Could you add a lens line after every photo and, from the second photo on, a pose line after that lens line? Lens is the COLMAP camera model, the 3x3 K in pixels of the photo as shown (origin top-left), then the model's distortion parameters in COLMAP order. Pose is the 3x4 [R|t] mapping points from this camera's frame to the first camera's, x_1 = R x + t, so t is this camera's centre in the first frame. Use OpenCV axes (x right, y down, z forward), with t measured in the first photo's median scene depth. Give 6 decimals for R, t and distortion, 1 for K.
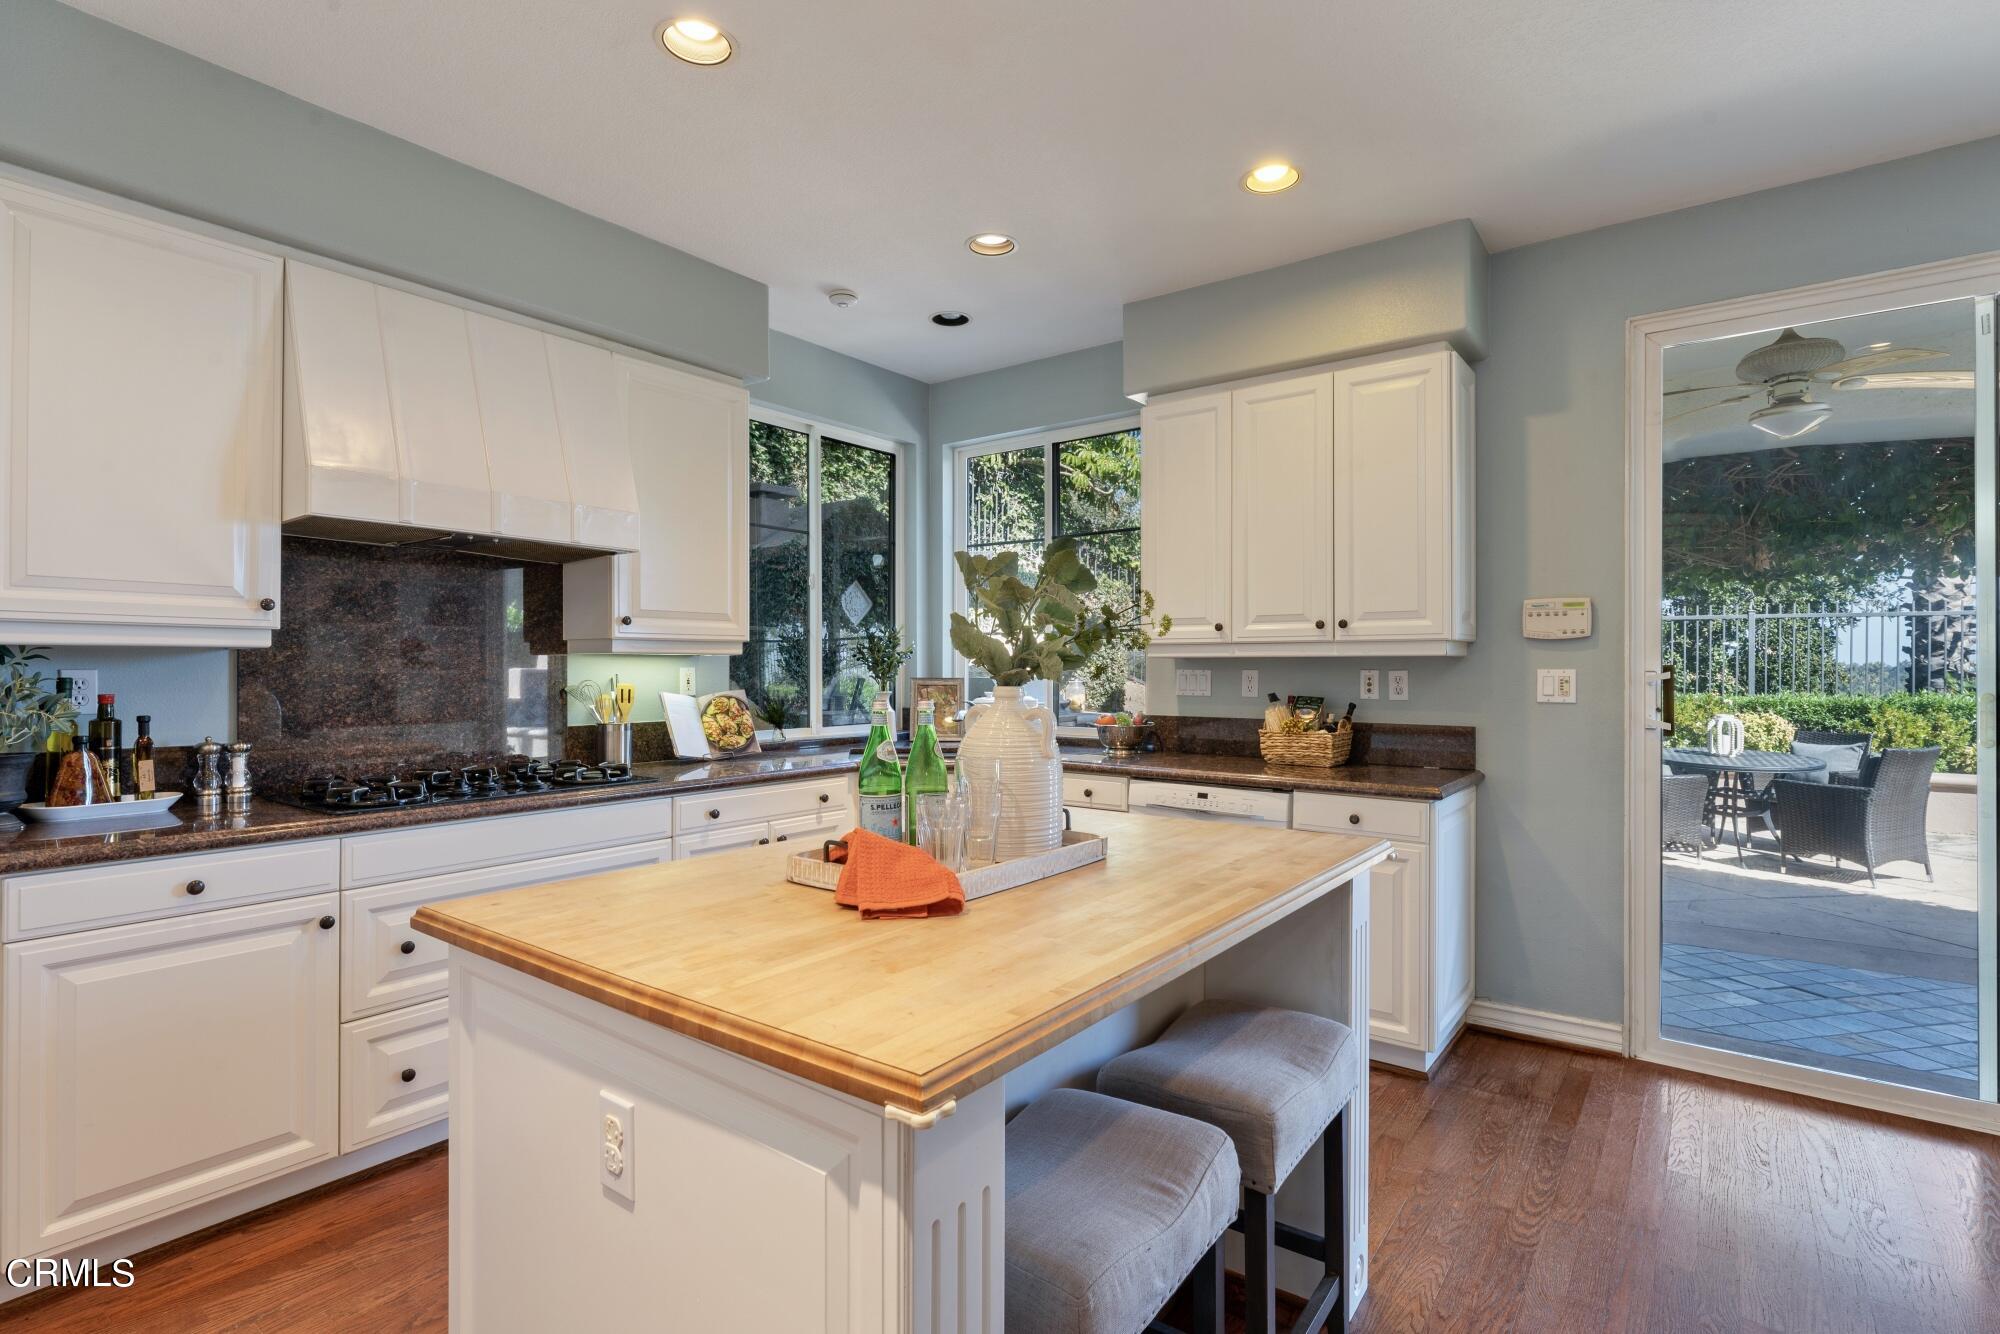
lens RADIAL K [[948.2, 0, 1005.5], [0, 948.2, 660.7], [0, 0, 1]] dist [0.002370, -0.000331]
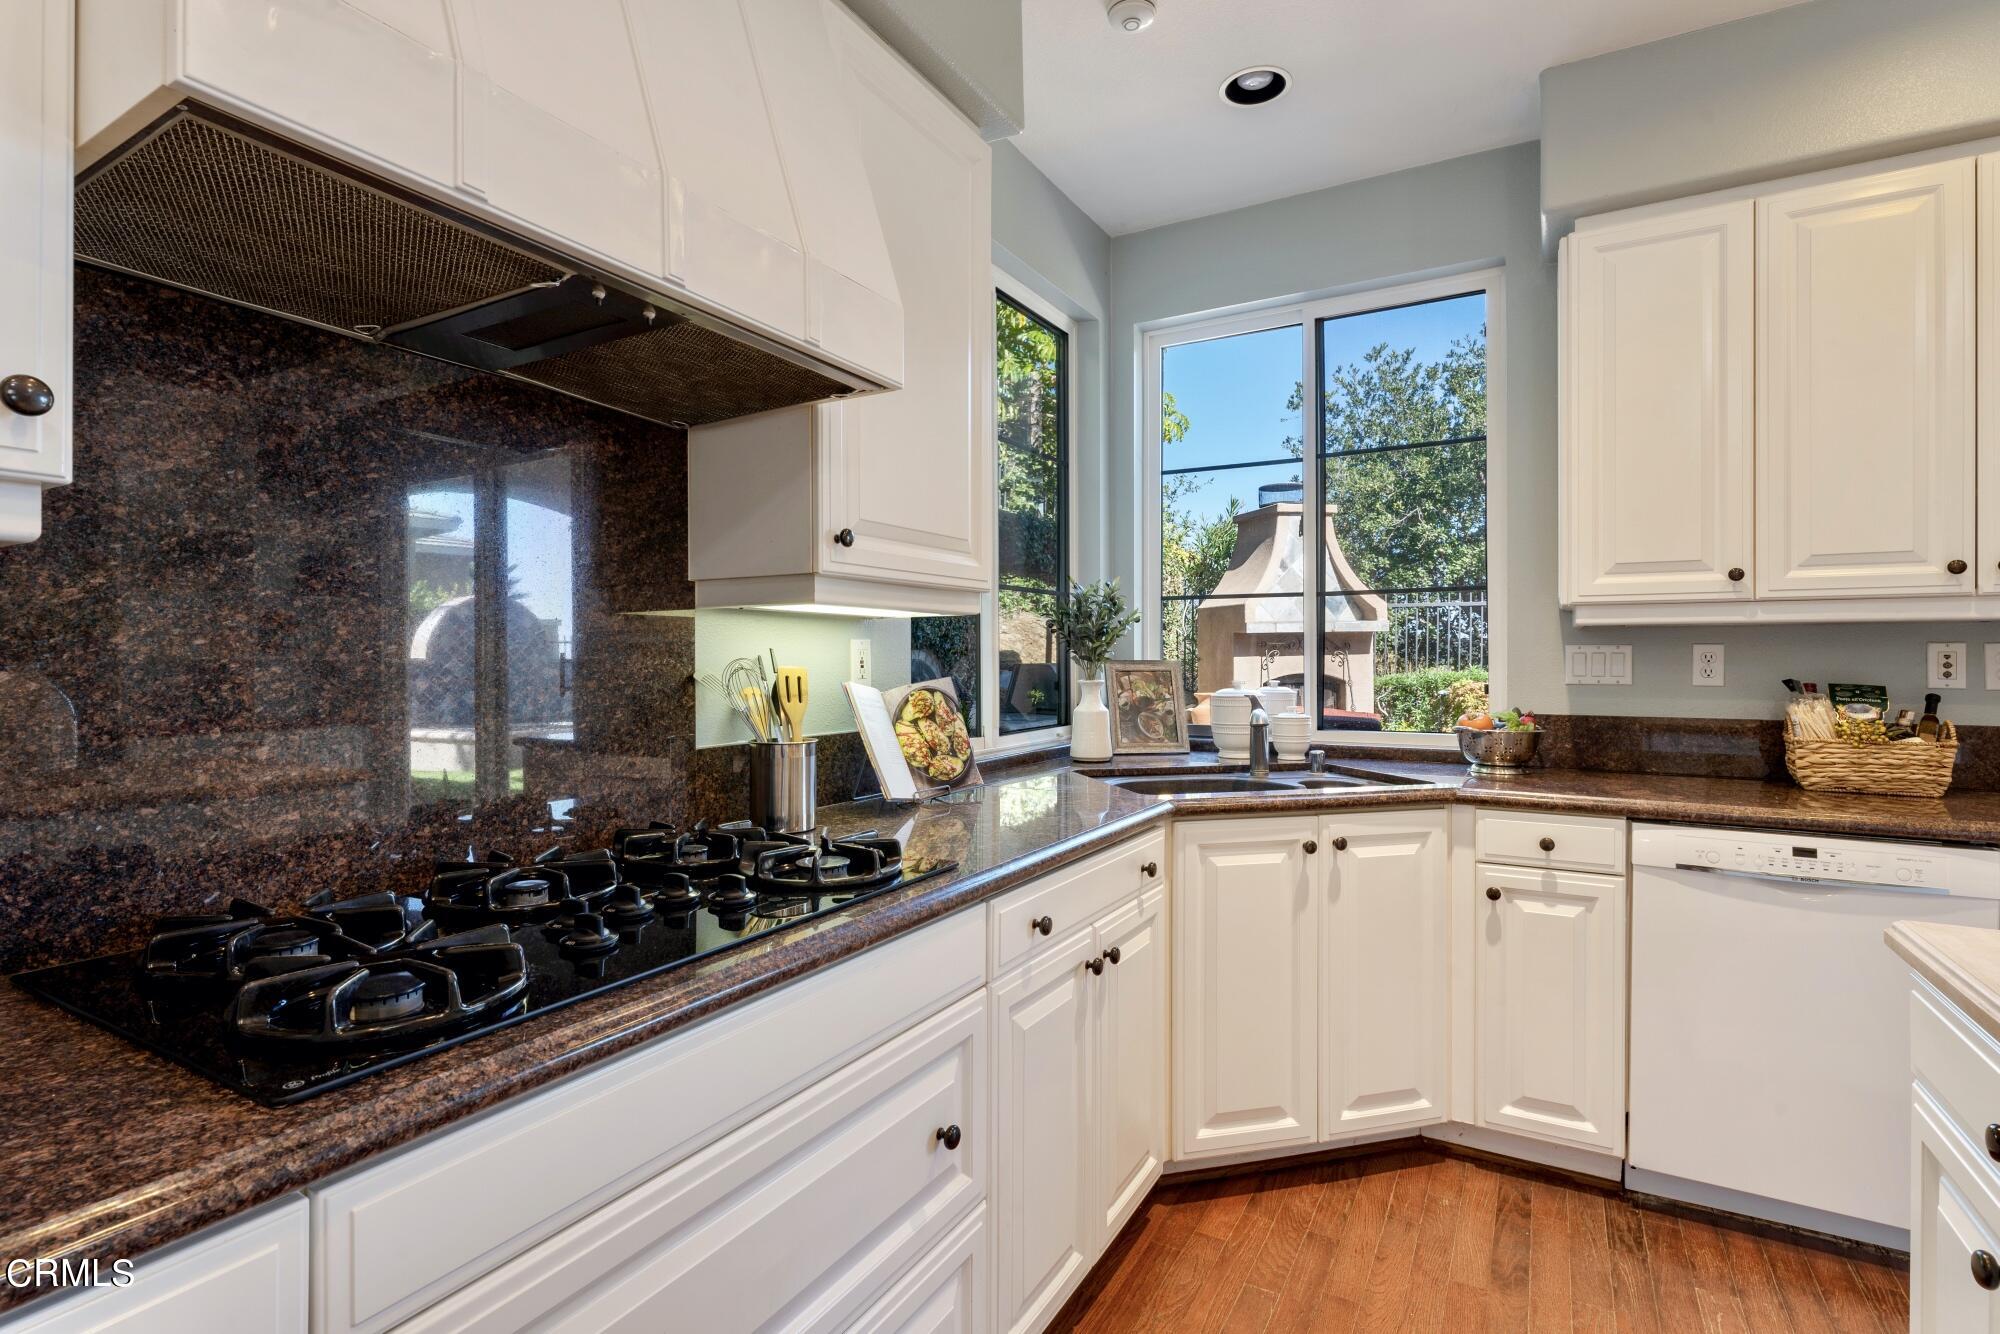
lens RADIAL K [[948.2, 0, 1002.4], [0, 948.2, 660.6], [0, 0, 1]] dist [0.002370, -0.000331]
pose [[0.993045, -0.001305, 0.117726, -0.326809], [0.000037, 0.999942, 0.010770, 0.014512], [-0.117734, -0.010691, 0.992988, 0.429593]]
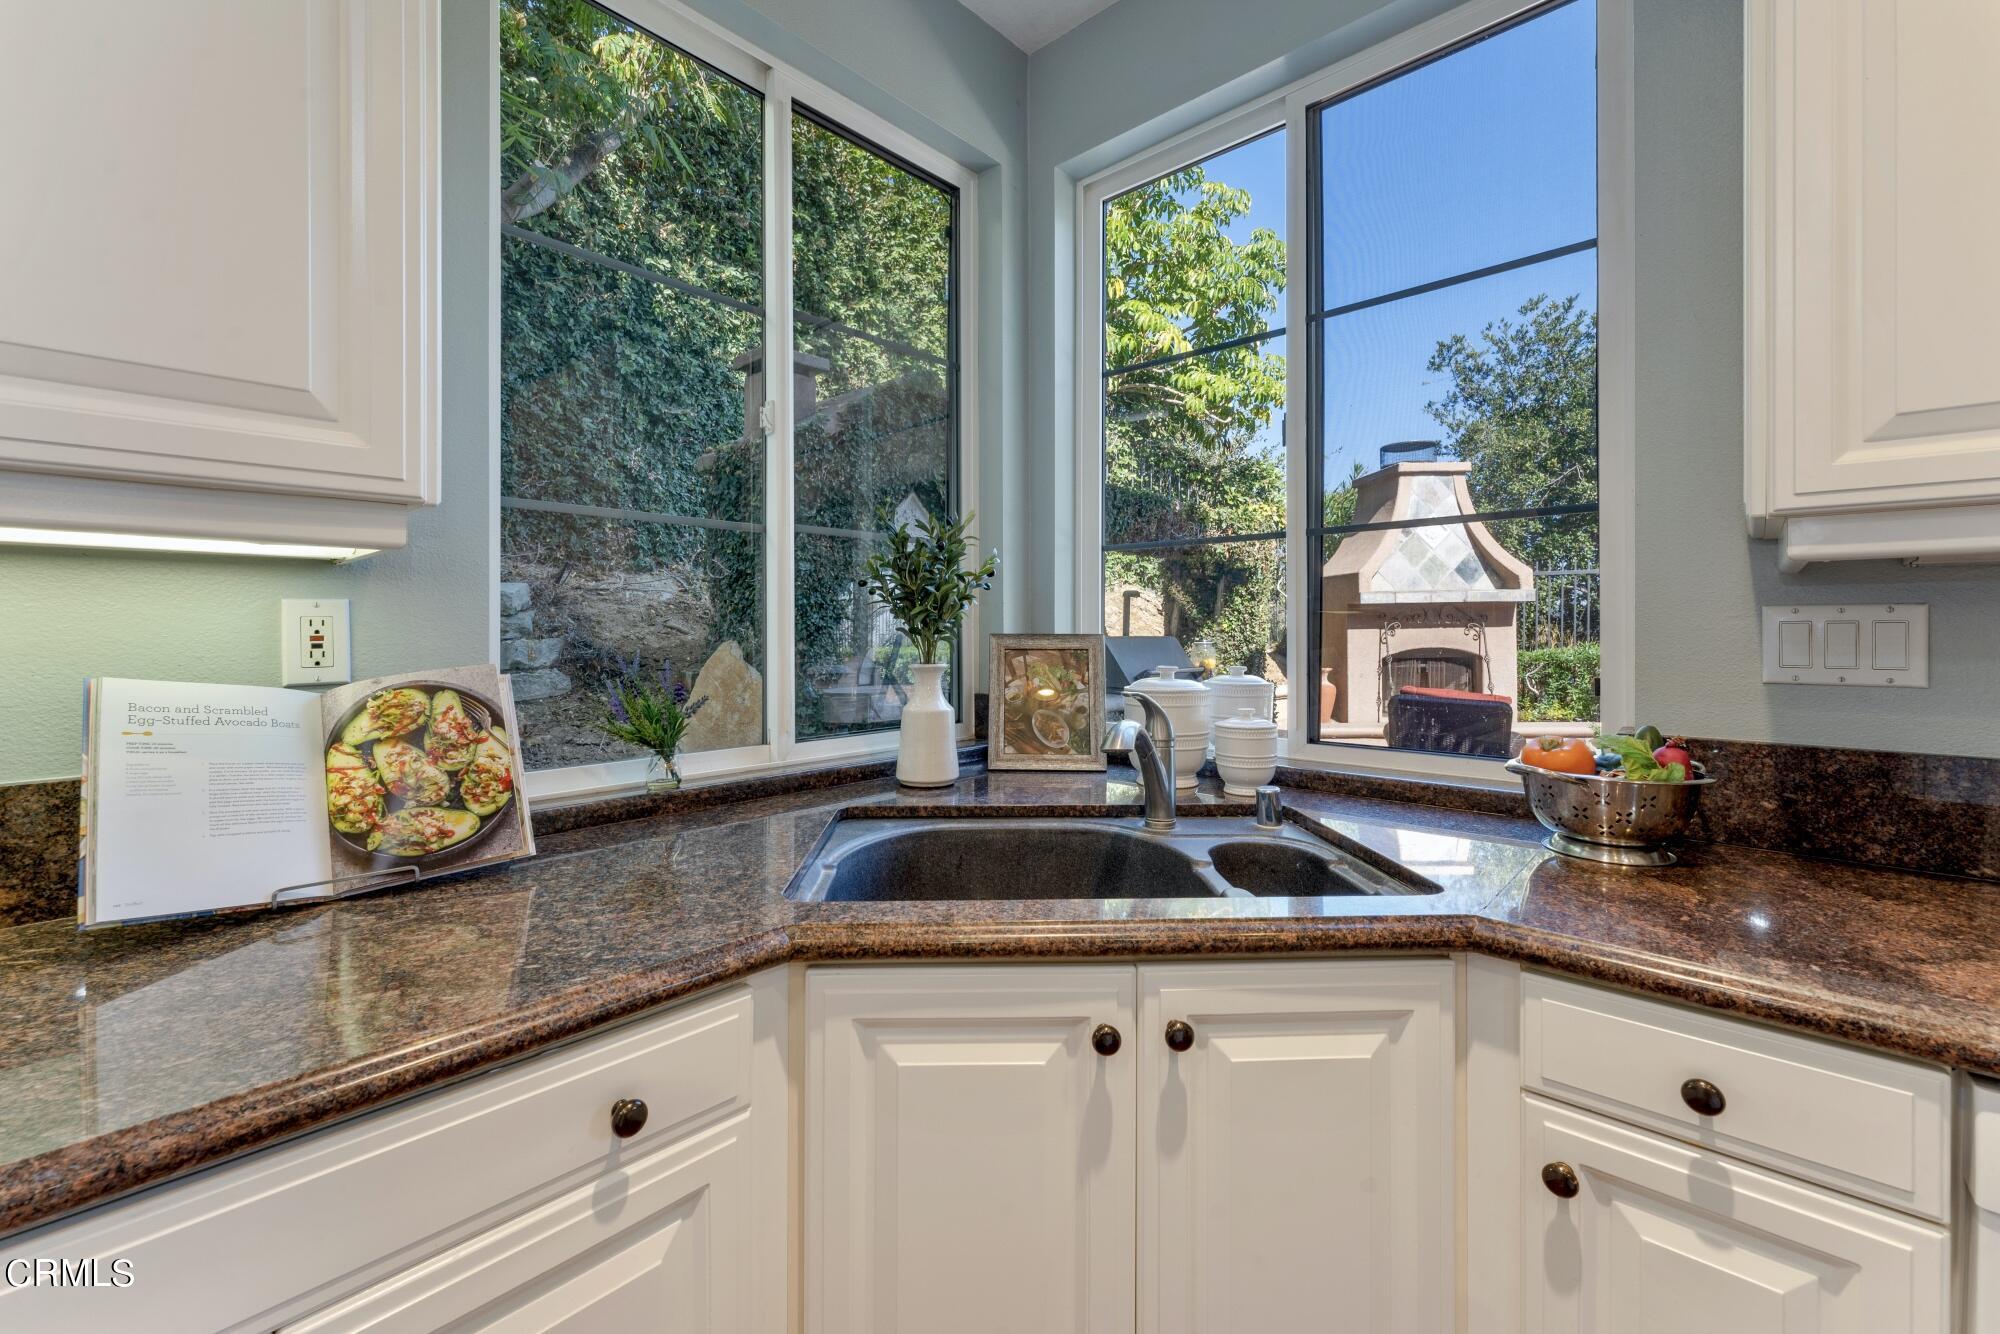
lens RADIAL K [[819.8, 0, 993.8], [0, 819.8, 632.2], [0, 0, 1]] dist [0.006106, -0.000802]
pose [[0.994566, 0.000017, -0.104106, -0.070588], [0.001024, 0.999950, 0.009943, 0.016975], [0.104101, -0.009996, 0.994516, 0.759172]]
